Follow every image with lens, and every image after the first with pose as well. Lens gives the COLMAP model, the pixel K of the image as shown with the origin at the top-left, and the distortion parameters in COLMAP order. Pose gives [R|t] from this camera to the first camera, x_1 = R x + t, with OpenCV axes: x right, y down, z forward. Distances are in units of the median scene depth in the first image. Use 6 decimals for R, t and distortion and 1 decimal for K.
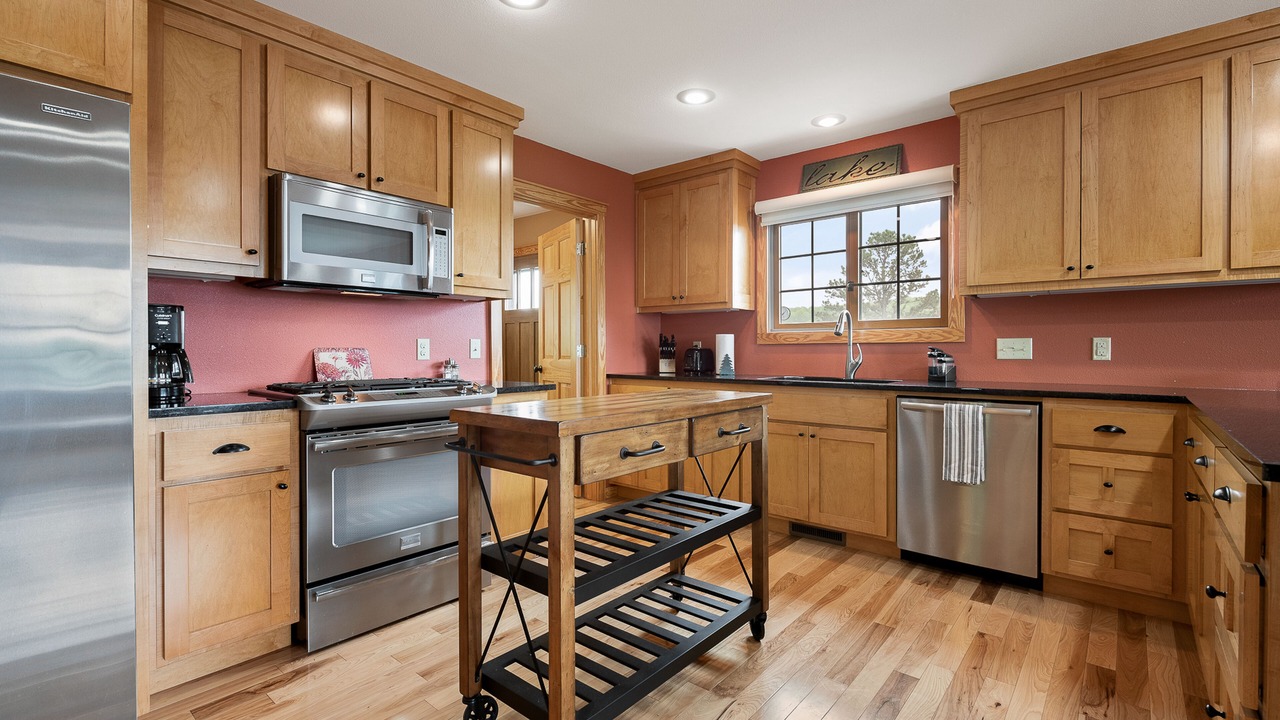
lens RADIAL K [[582.1, 0, 584.0], [0, 582.1, 356.6], [0, 0, 1]] dist [-0.001518, -0.000289]
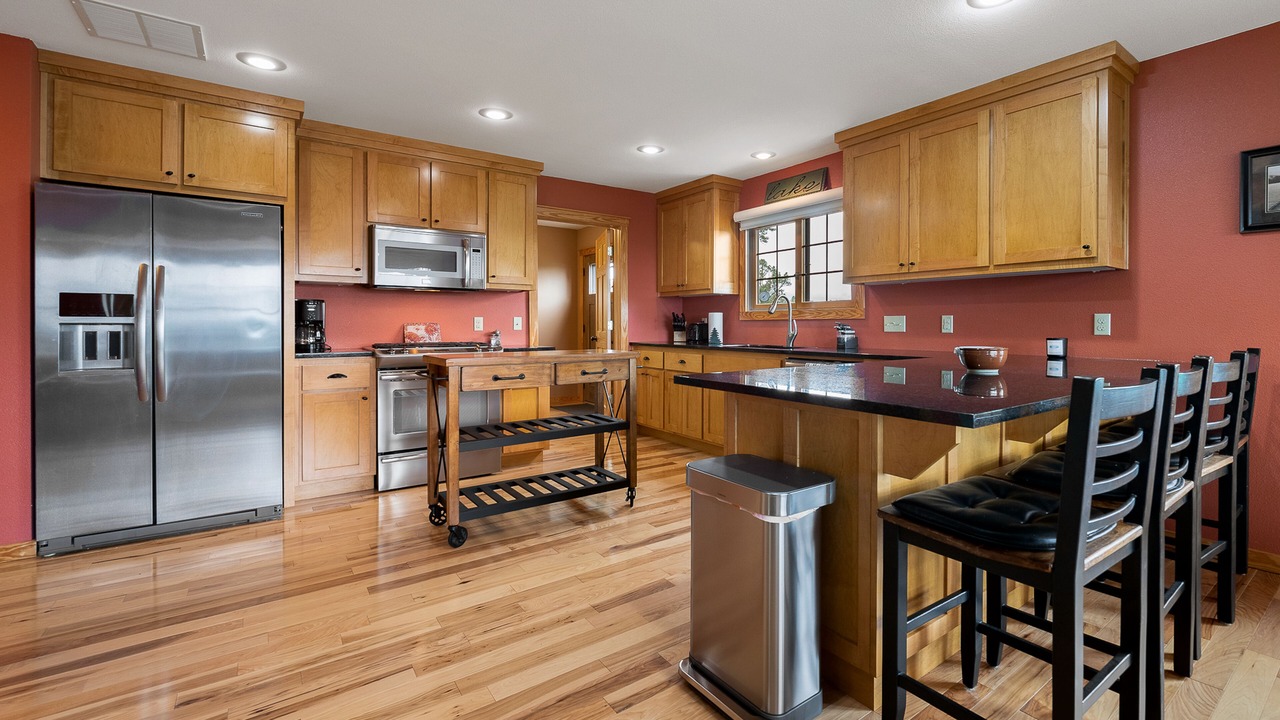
lens RADIAL K [[541.1, 0, 638.2], [0, 541.1, 331.0], [0, 0, 1]] dist [0.001067, 0.000044]
pose [[0.977406, 0.003570, -0.211340, 0.447840], [-0.003652, 0.999993, 0.000003, 0.004421], [0.211338, 0.000769, 0.977413, -0.319416]]
